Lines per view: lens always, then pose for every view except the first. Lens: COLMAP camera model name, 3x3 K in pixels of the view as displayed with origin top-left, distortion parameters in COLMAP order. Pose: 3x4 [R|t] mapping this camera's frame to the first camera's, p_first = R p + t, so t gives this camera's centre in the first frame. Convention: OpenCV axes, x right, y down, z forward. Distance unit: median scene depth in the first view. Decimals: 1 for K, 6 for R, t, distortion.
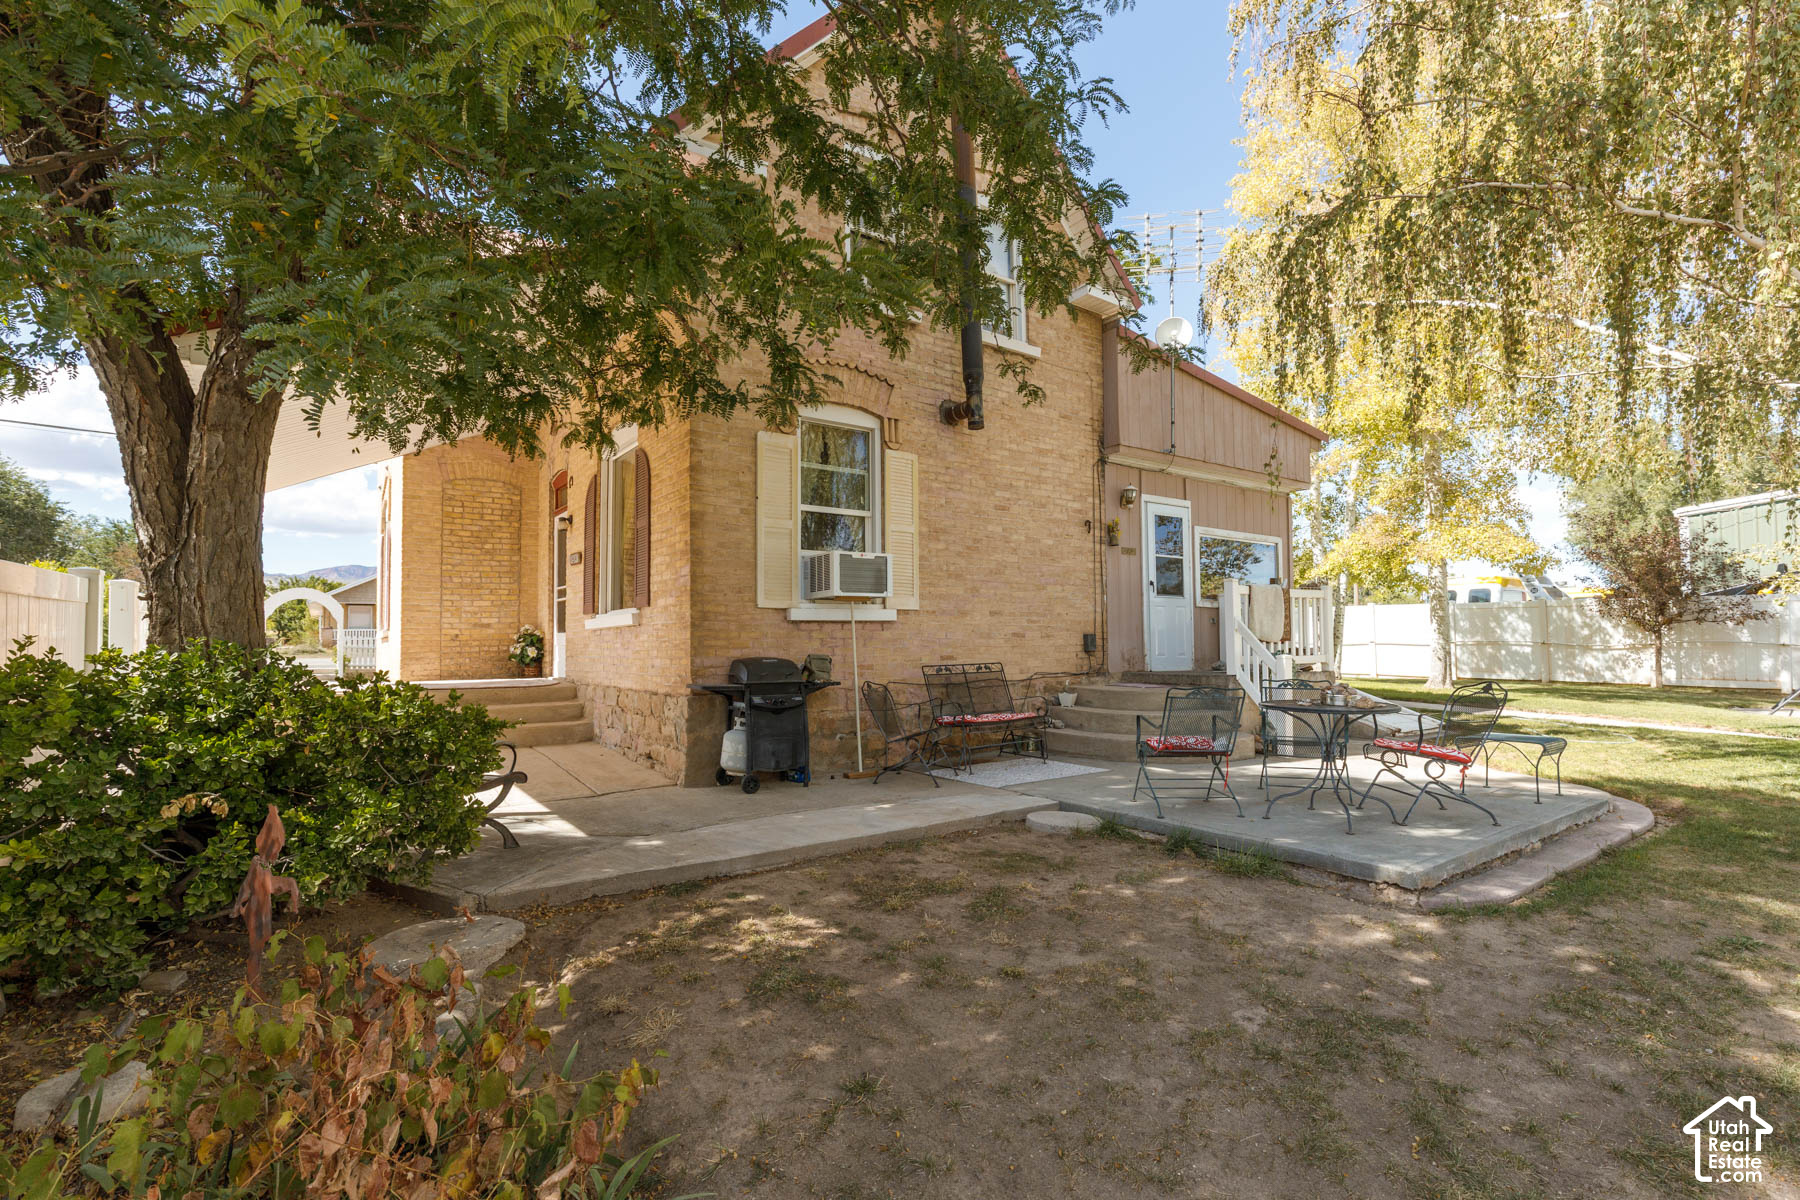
lens RADIAL K [[826.0, 0, 893.6], [0, 826.0, 625.6], [0, 0, 1]] dist [0.001065, 0.000016]
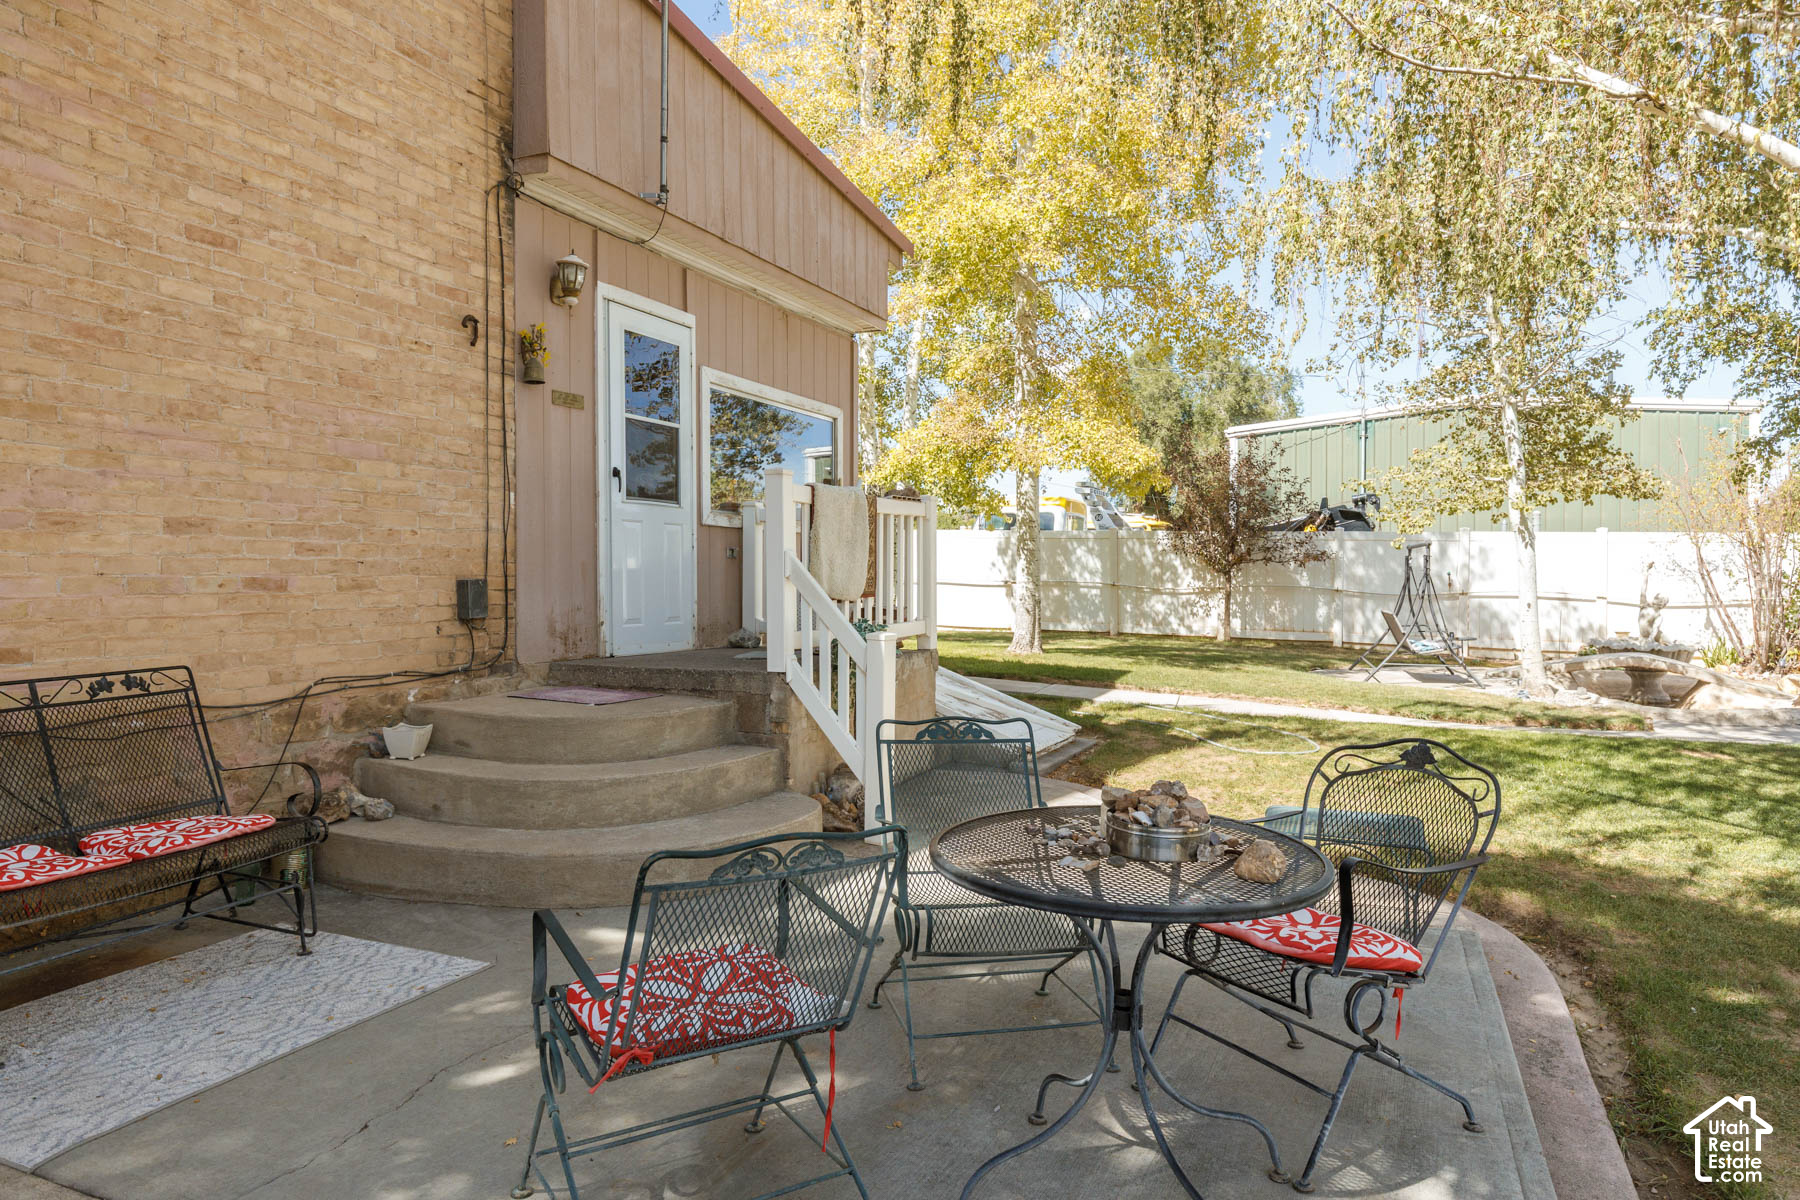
lens RADIAL K [[1115.2, 0, 900.0], [0, 1115.2, 600.0], [0, 0, 1]] dist [0.004318, 0.001044]
pose [[0.856586, -0.001240, 0.516002, 0.119277], [-0.024645, 0.998758, 0.043311, -0.009492], [-0.515415, -0.049817, 0.855492, 0.357556]]
